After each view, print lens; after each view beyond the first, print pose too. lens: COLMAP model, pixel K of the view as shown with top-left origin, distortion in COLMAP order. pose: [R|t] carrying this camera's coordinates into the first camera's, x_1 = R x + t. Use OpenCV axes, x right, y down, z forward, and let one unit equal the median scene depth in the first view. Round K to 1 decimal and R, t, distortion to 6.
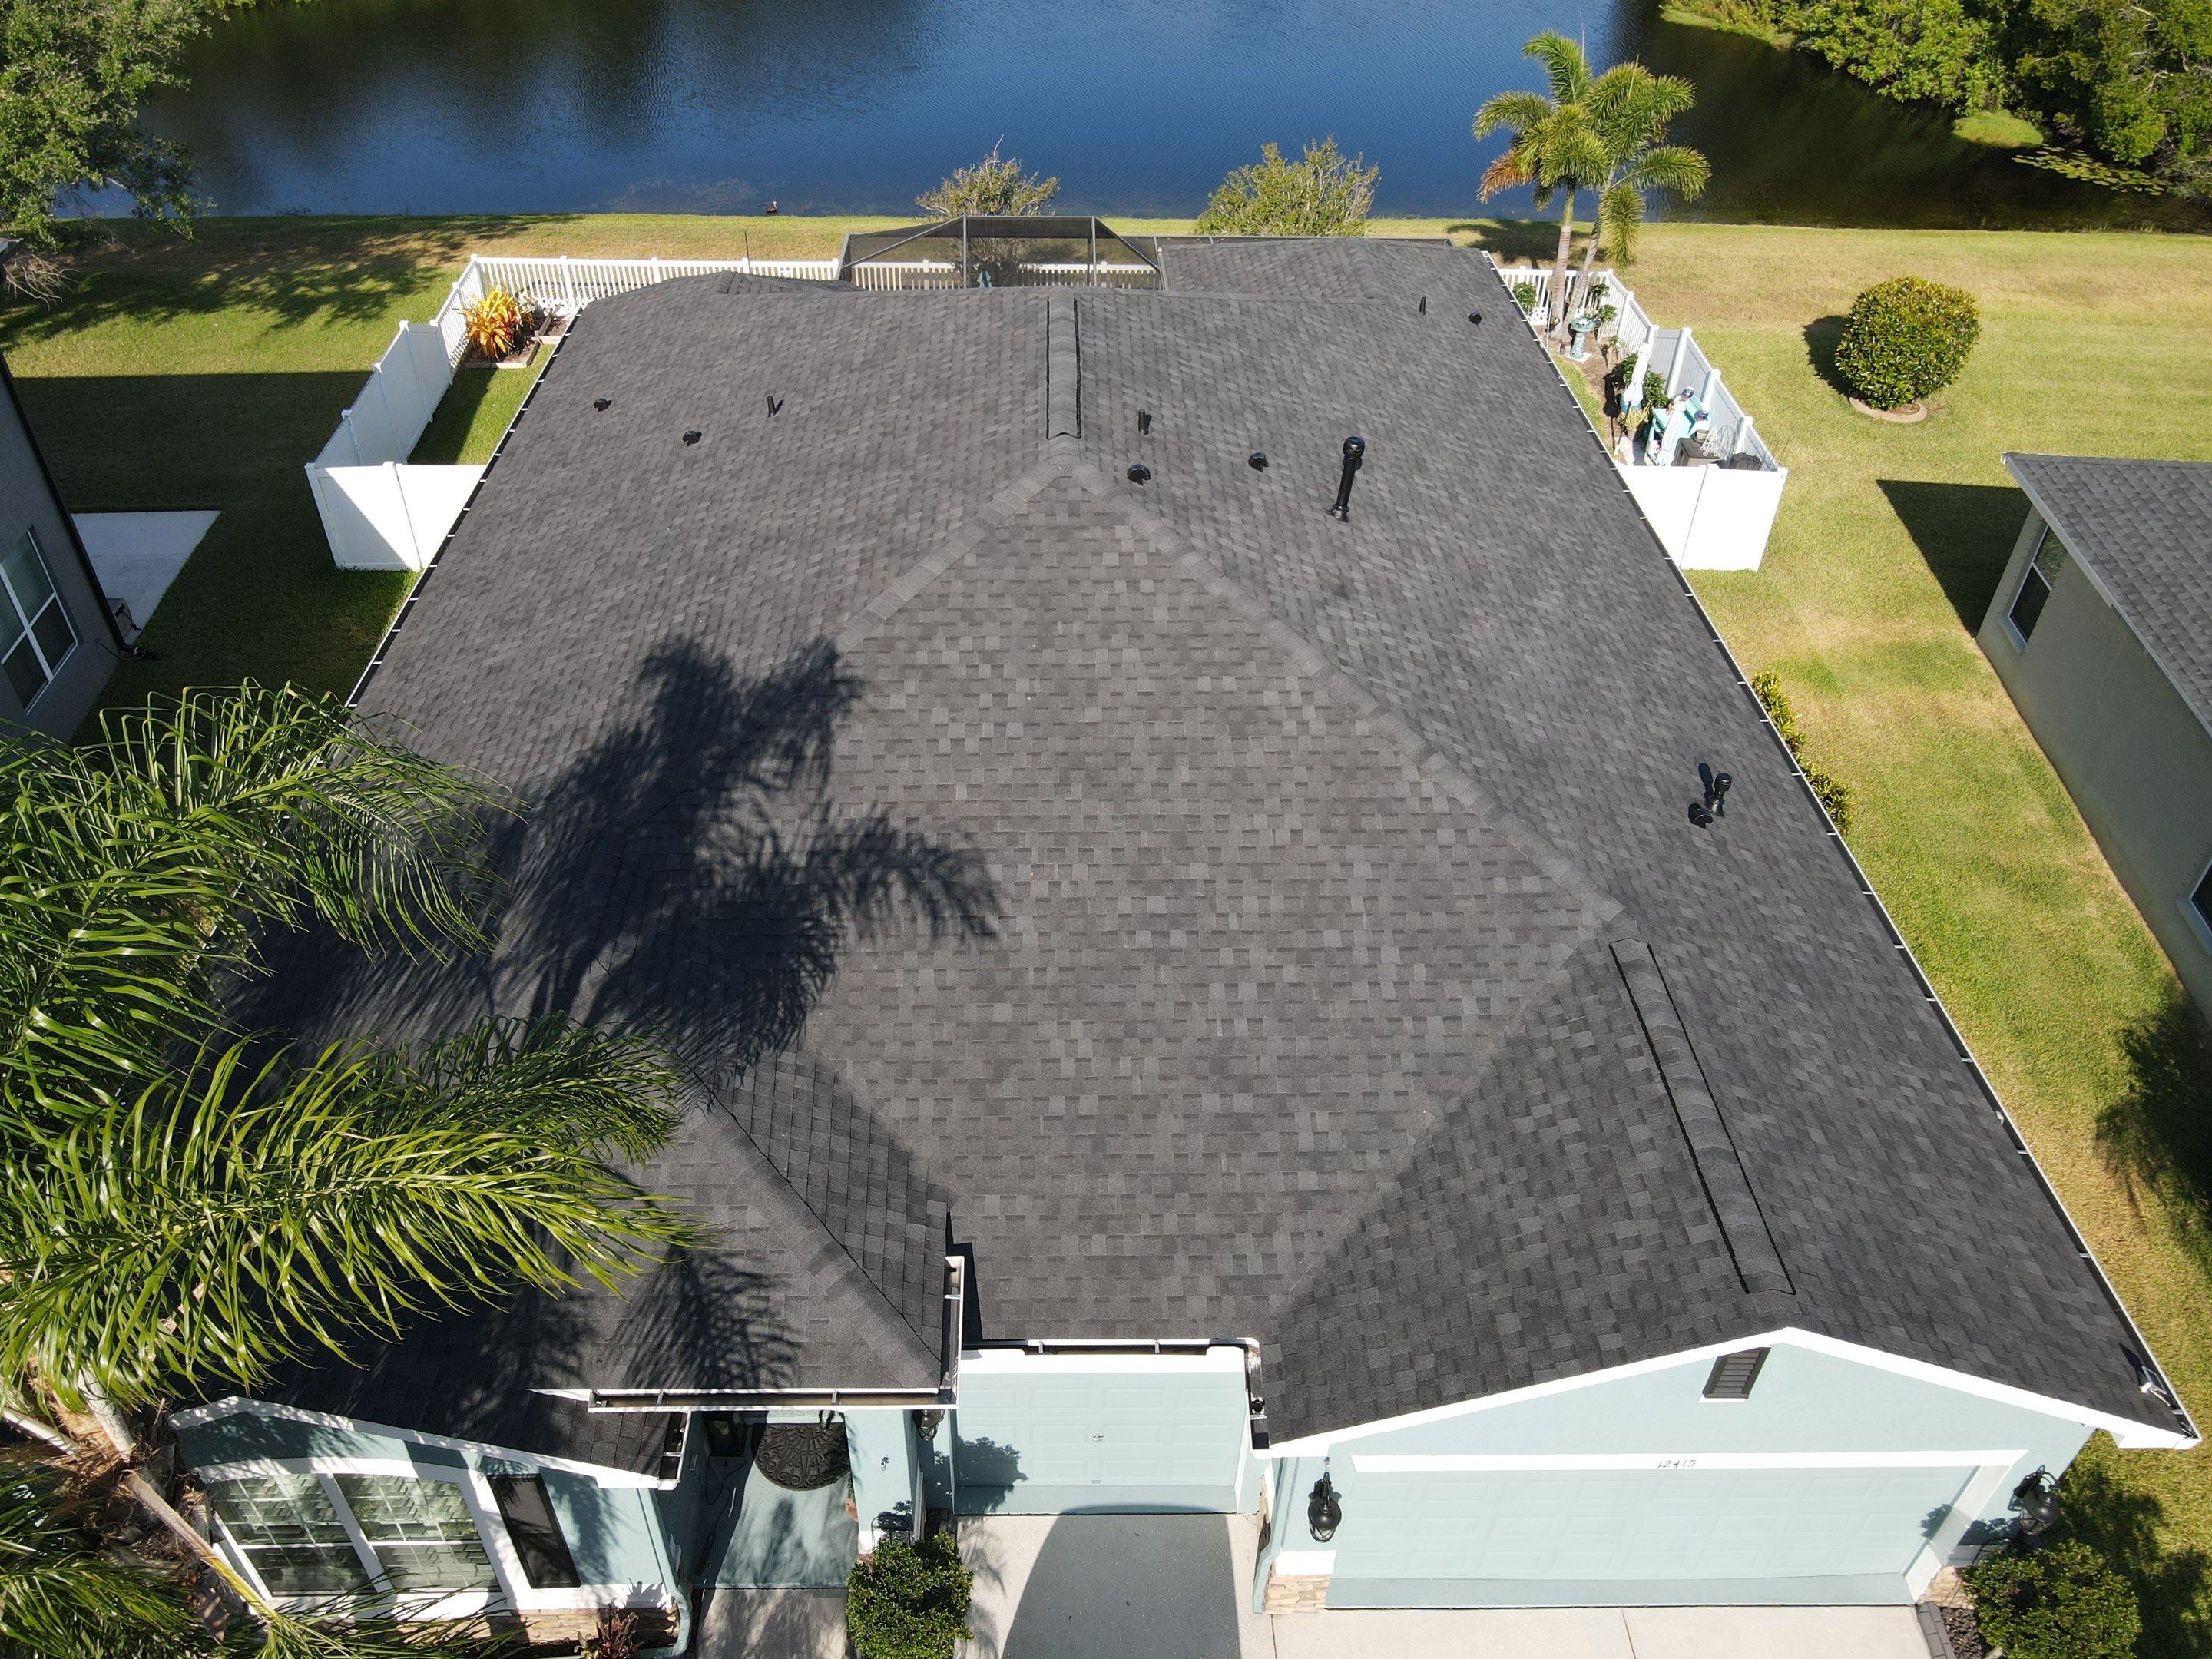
lens RADIAL K [[1613.5, 0, 1062.7], [0, 1613.5, 864.7], [0, 0, 1]] dist [0.006957, 0.001745]
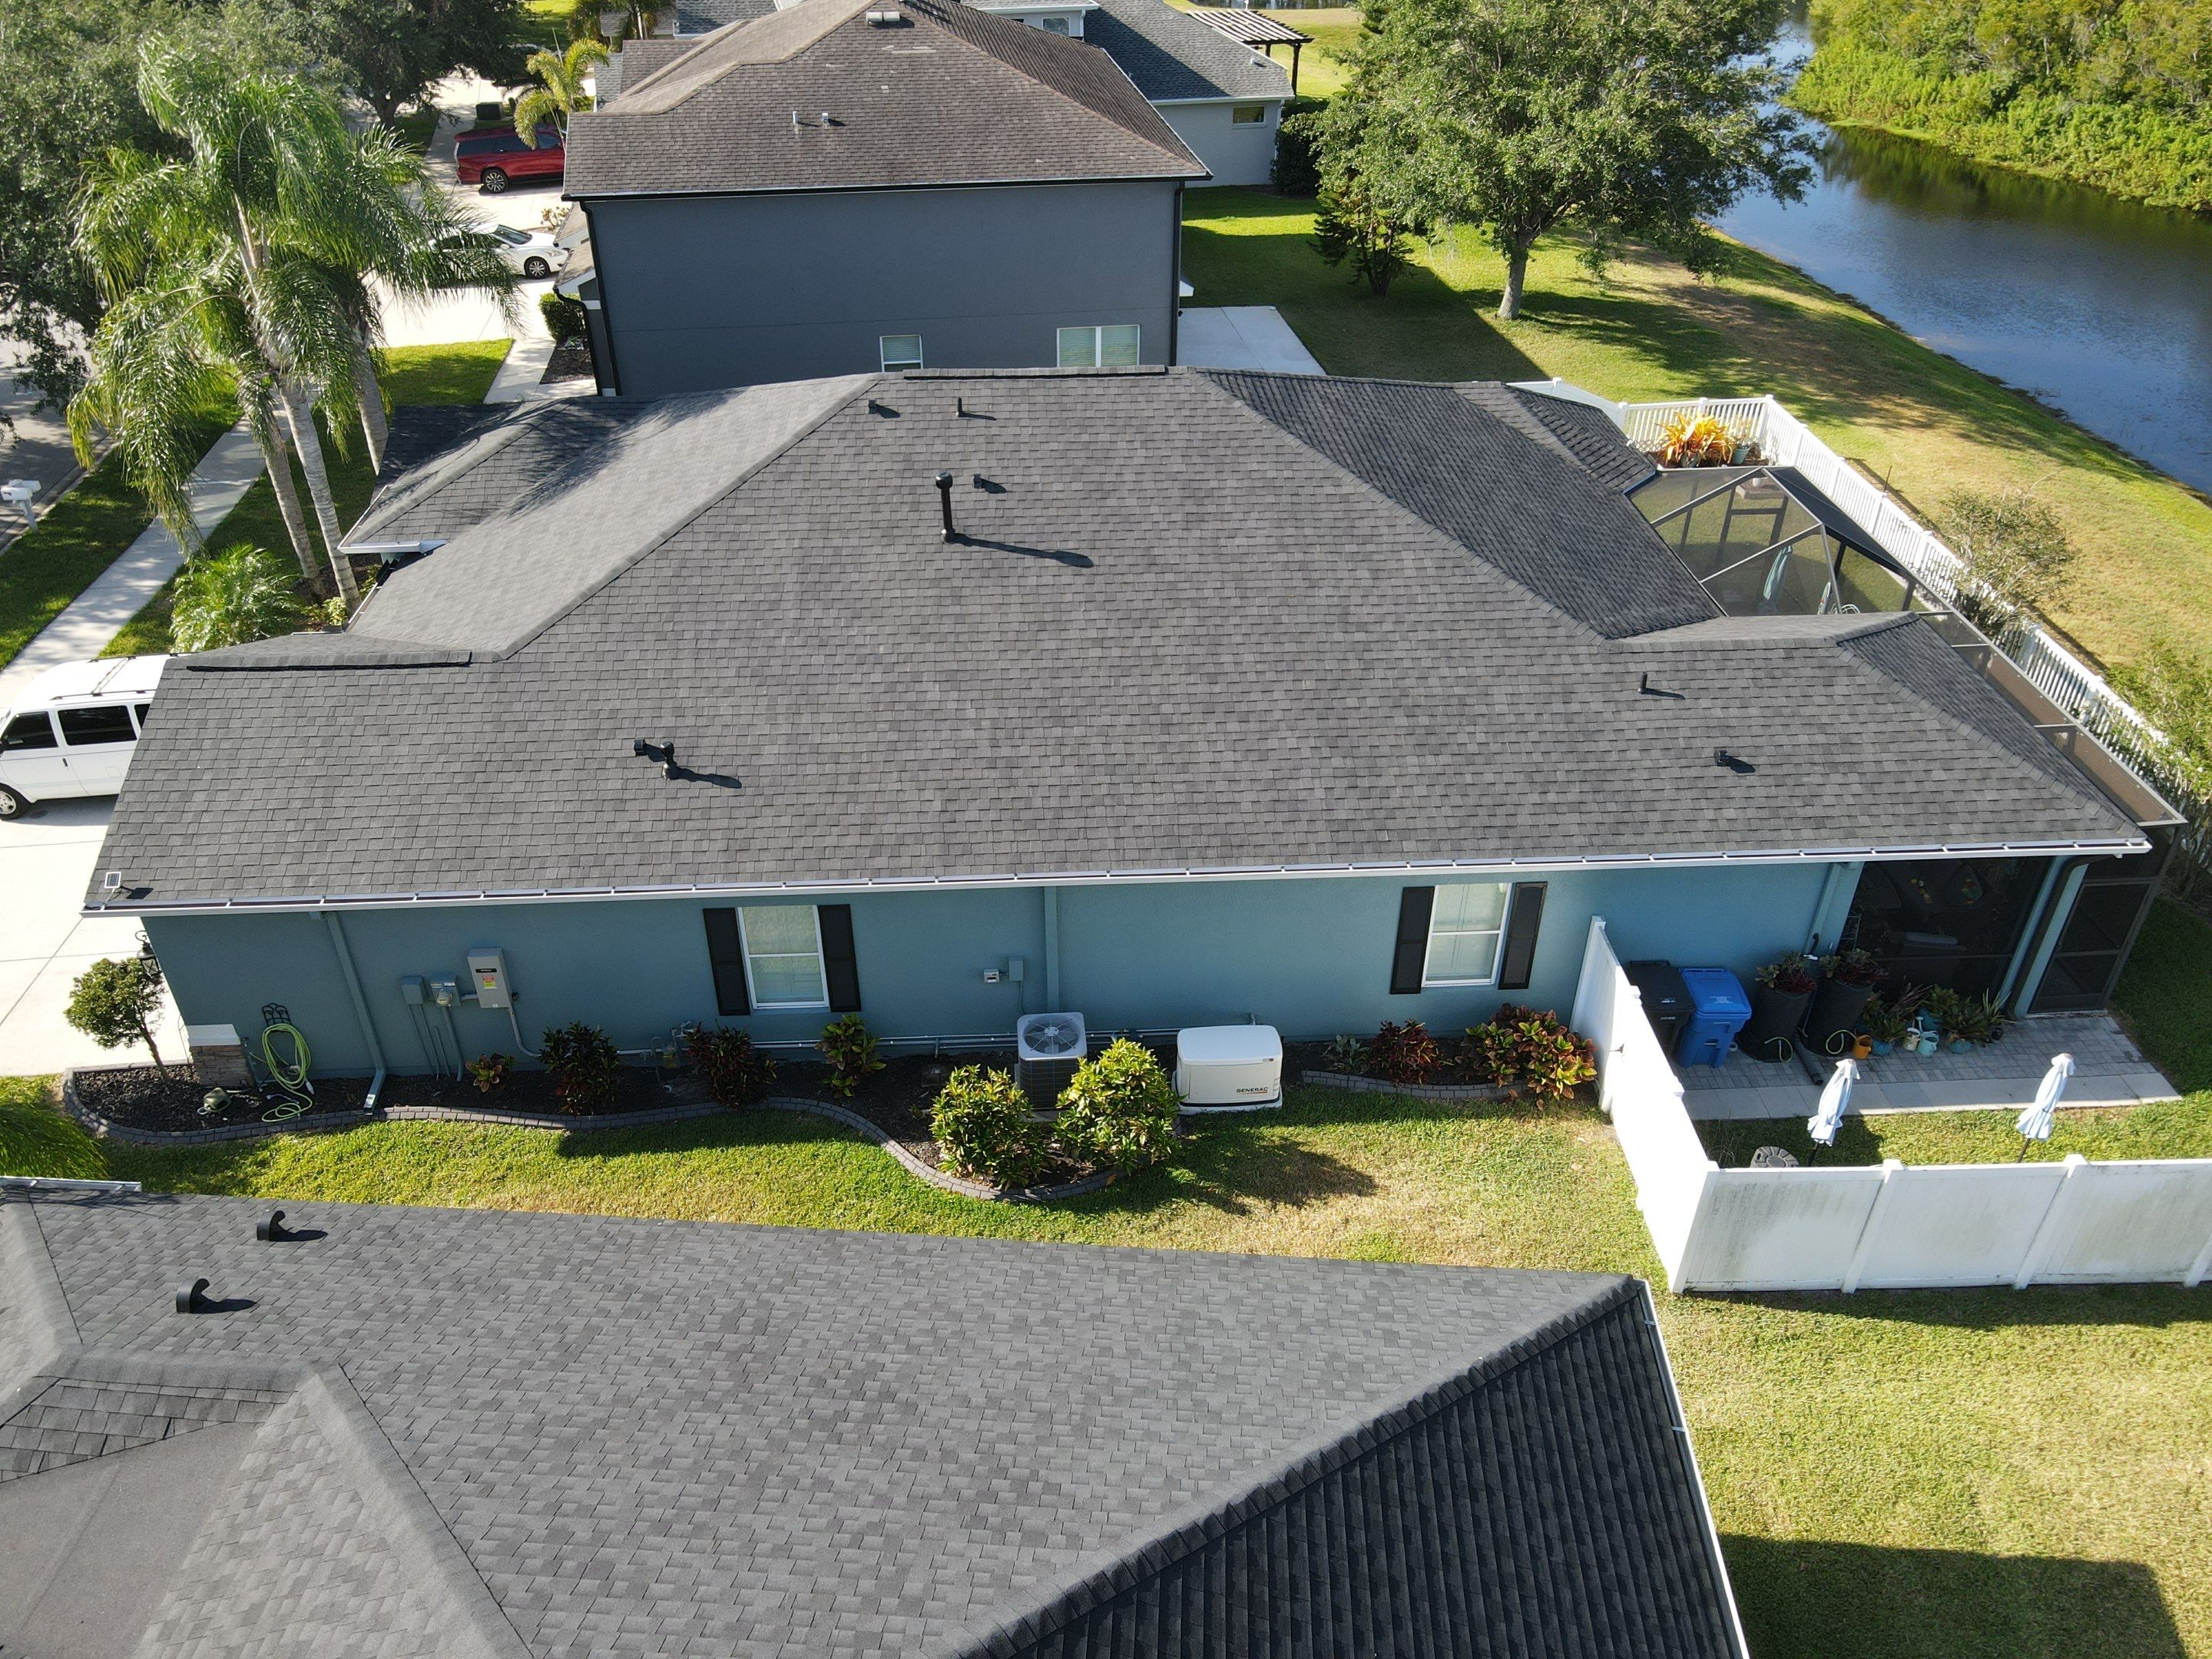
lens RADIAL K [[1613.5, 0, 1082.0], [0, 1613.5, 809.6], [0, 0, 1]] dist [0.006957, 0.001745]
pose [[0.023932, 0.545351, -0.837866, 1.557476], [-0.636665, 0.654485, 0.407807, -0.764520], [0.770769, 0.523680, 0.362870, 0.874793]]
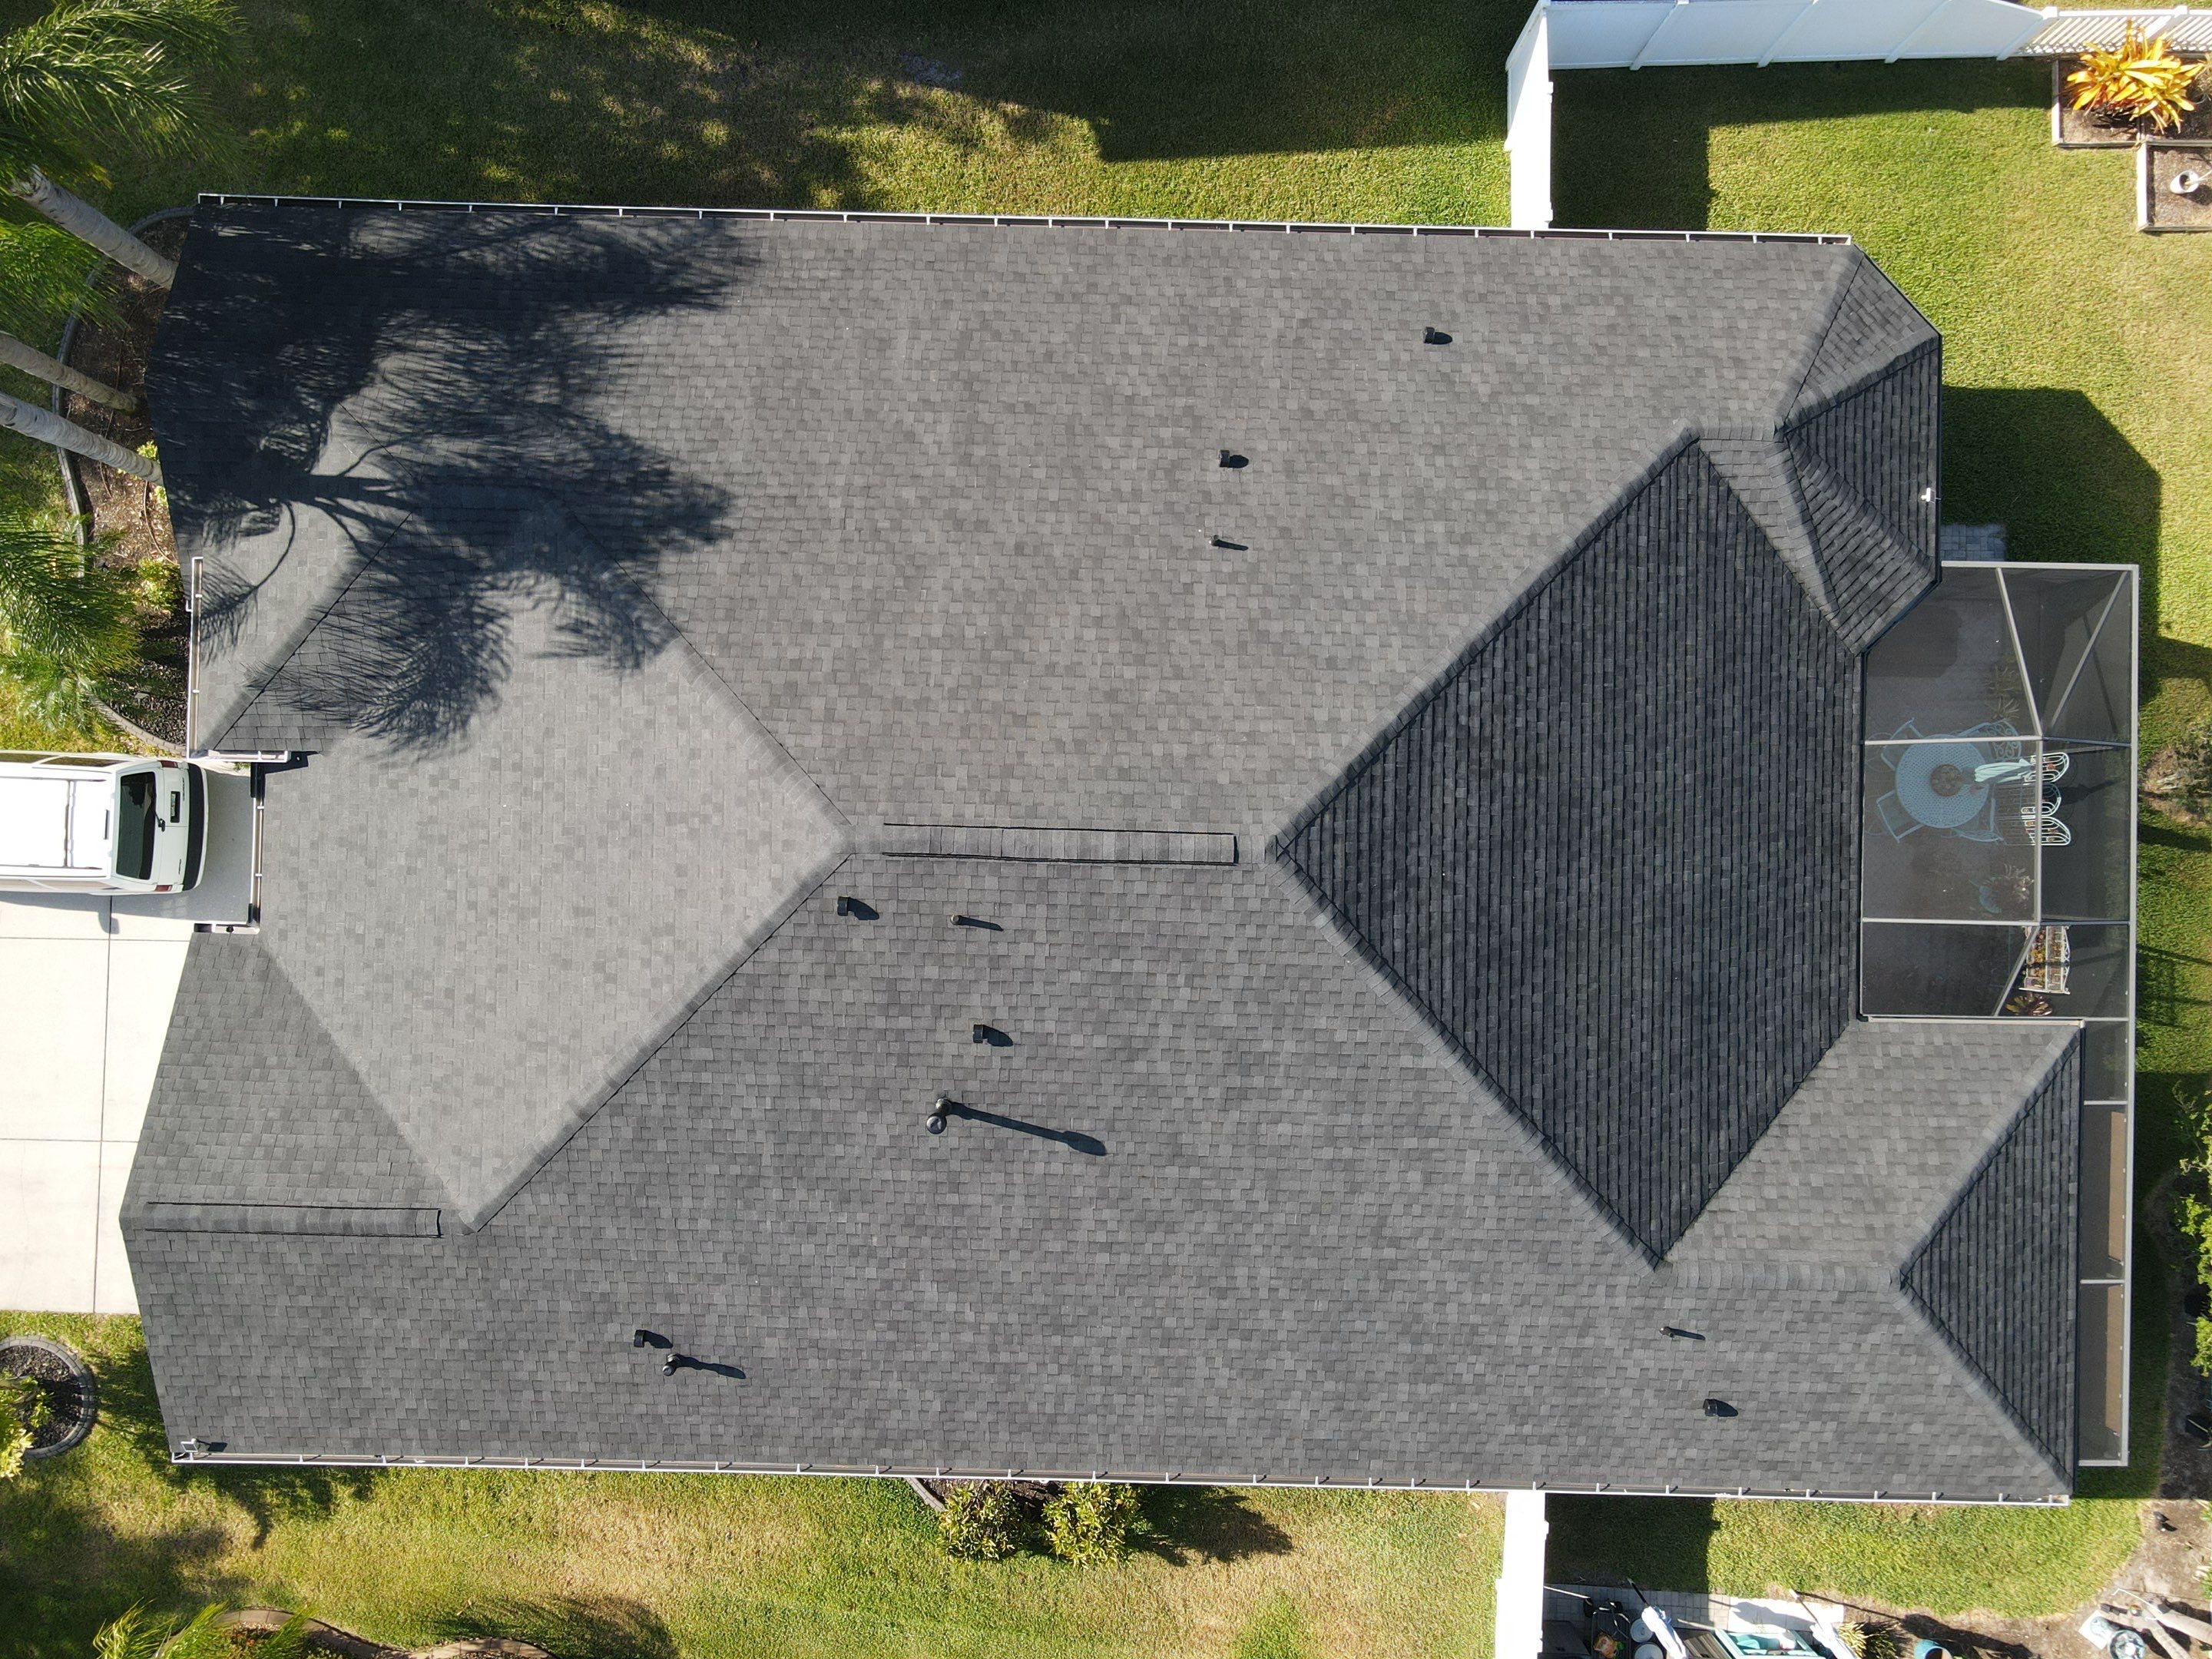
lens RADIAL K [[1613.5, 0, 1052.4], [0, 1613.5, 830.5], [0, 0, 1]] dist [0.006957, 0.001745]
pose [[-0.038793, 0.998870, -0.027463, 0.020460], [-0.641911, -0.003848, 0.766769, -1.263313], [0.765797, 0.047375, 0.641335, 0.436051]]
